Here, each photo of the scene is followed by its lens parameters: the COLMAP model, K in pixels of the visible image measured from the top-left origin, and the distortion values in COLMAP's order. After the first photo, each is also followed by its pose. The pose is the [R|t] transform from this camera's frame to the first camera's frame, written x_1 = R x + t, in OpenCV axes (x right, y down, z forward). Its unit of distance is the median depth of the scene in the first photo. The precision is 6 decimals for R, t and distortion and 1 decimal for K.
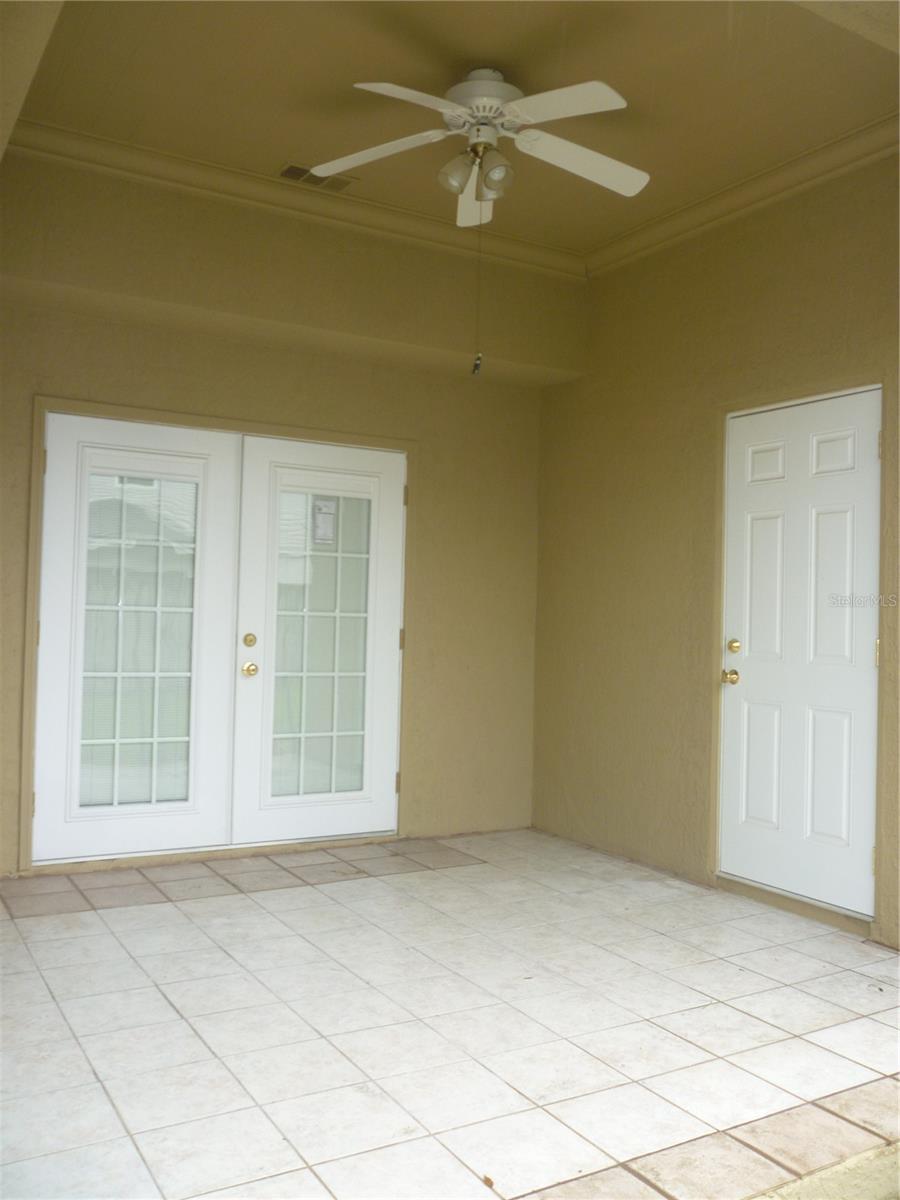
lens RADIAL K [[1046.4, 0, 453.7], [0, 1046.4, 595.2], [0, 0, 1]] dist [-0.021228, 0.001490]
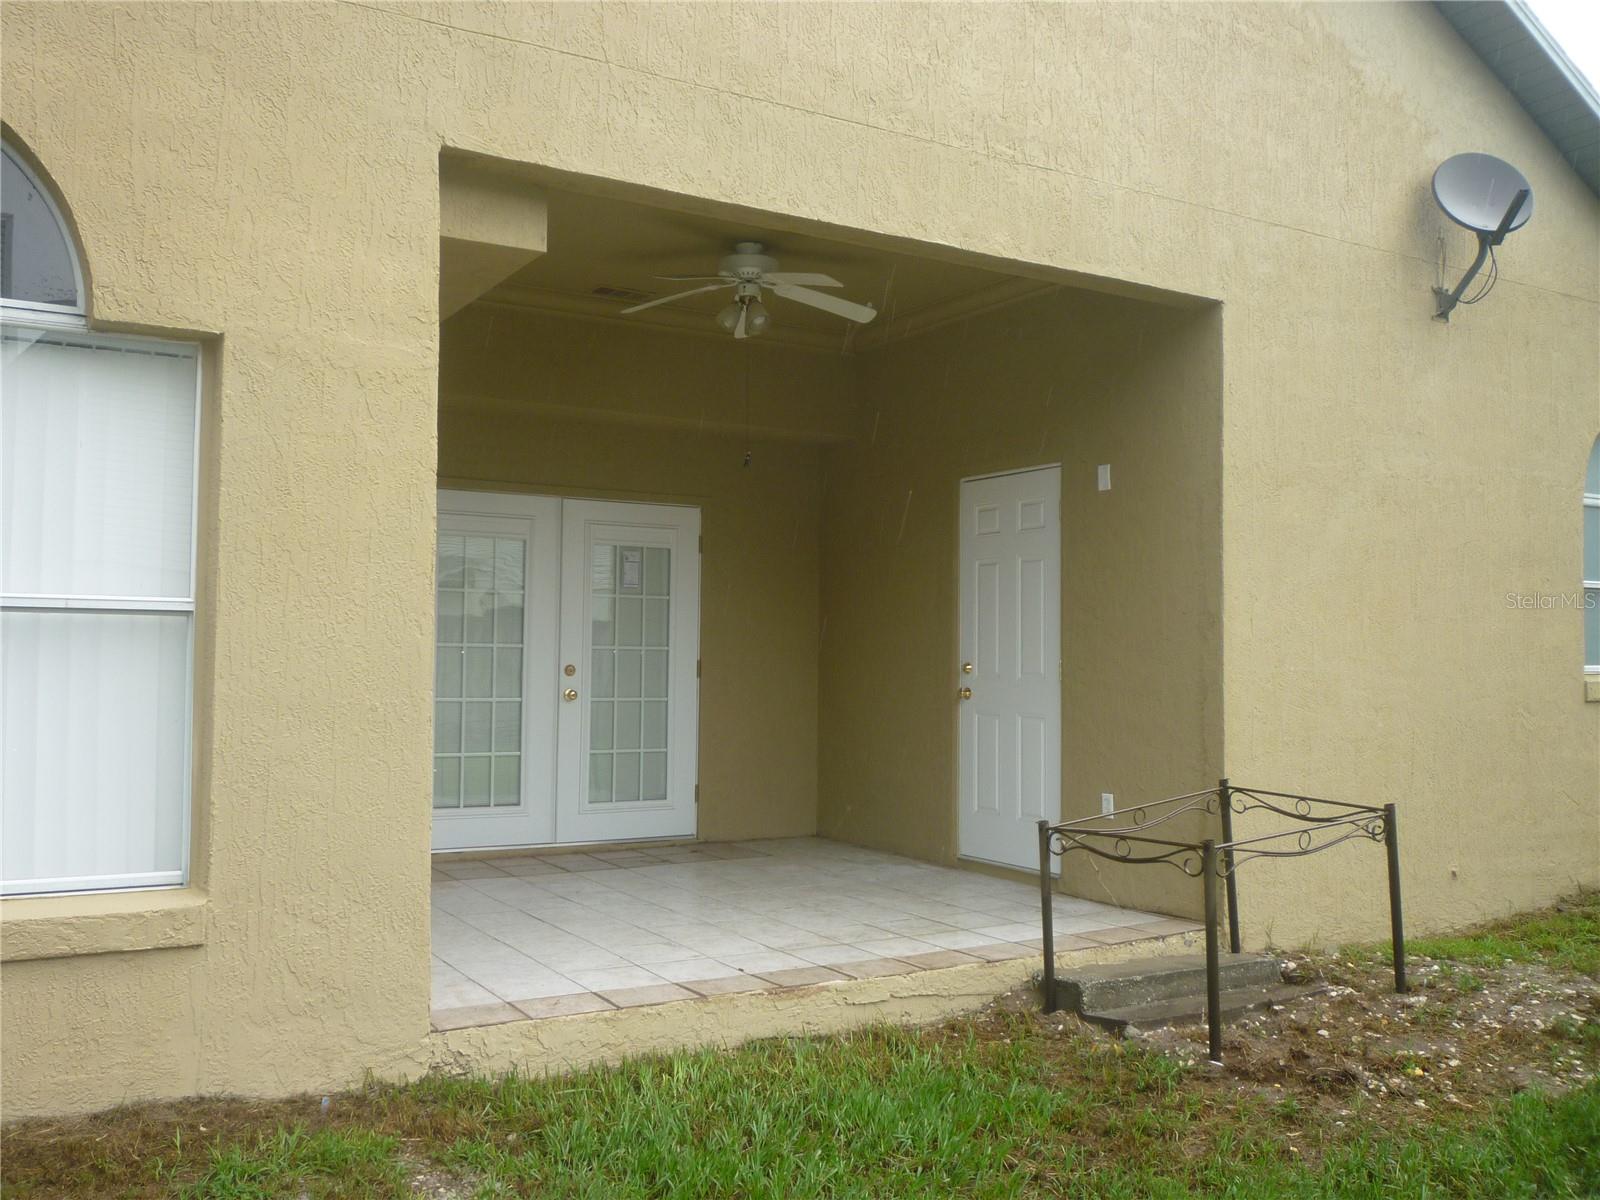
lens RADIAL K [[1395.2, 0, 794.4], [0, 1395.2, 603.9], [0, 0, 1]] dist [-0.021228, 0.001490]
pose [[0.999906, -0.013117, 0.004102, 0.055364], [0.013198, 0.999702, -0.020538, 0.003362], [-0.003832, 0.020590, 0.999781, -0.592081]]
